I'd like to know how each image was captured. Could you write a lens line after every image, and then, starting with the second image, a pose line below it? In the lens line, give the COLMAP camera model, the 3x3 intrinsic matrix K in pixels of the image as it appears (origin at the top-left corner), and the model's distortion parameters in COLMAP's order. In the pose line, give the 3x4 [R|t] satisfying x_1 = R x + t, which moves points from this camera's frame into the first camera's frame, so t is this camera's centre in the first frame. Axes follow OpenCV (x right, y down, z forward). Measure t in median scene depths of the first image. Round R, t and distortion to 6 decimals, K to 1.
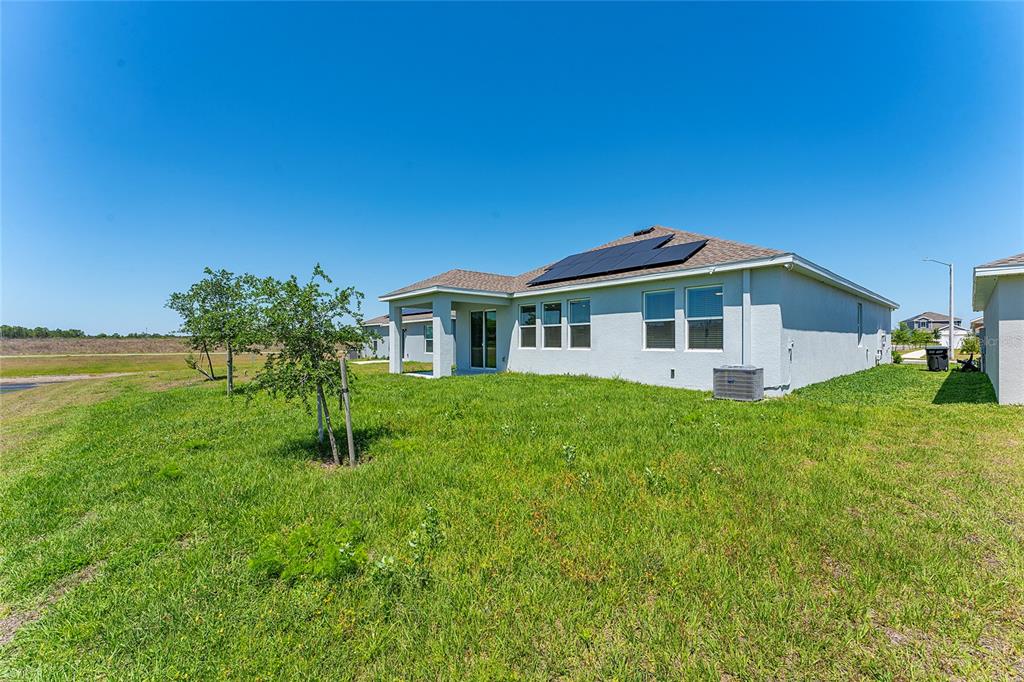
lens RADIAL K [[406.5, 0, 510.8], [0, 406.5, 342.1], [0, 0, 1]] dist [0.008621, -0.000040]
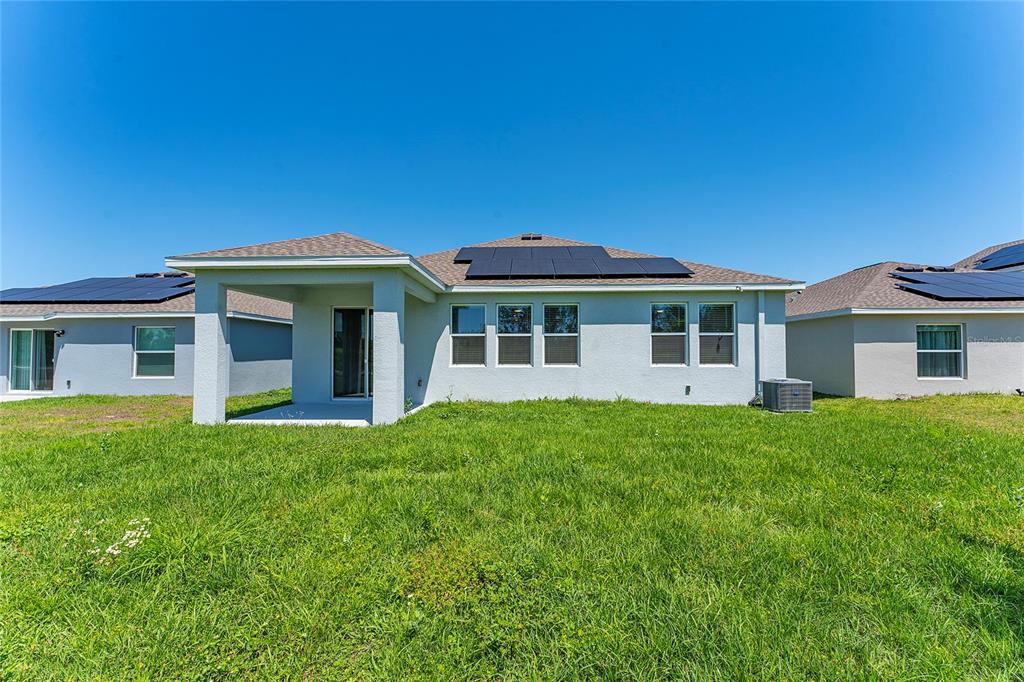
lens RADIAL K [[409.8, 0, 518.2], [0, 409.8, 356.7], [0, 0, 1]] dist [-0.000845, -0.000145]
pose [[0.692423, 0.003519, 0.721483, -0.478139], [-0.000856, 0.999991, -0.004056, 0.002296], [-0.721491, 0.002191, 0.692420, 0.507538]]
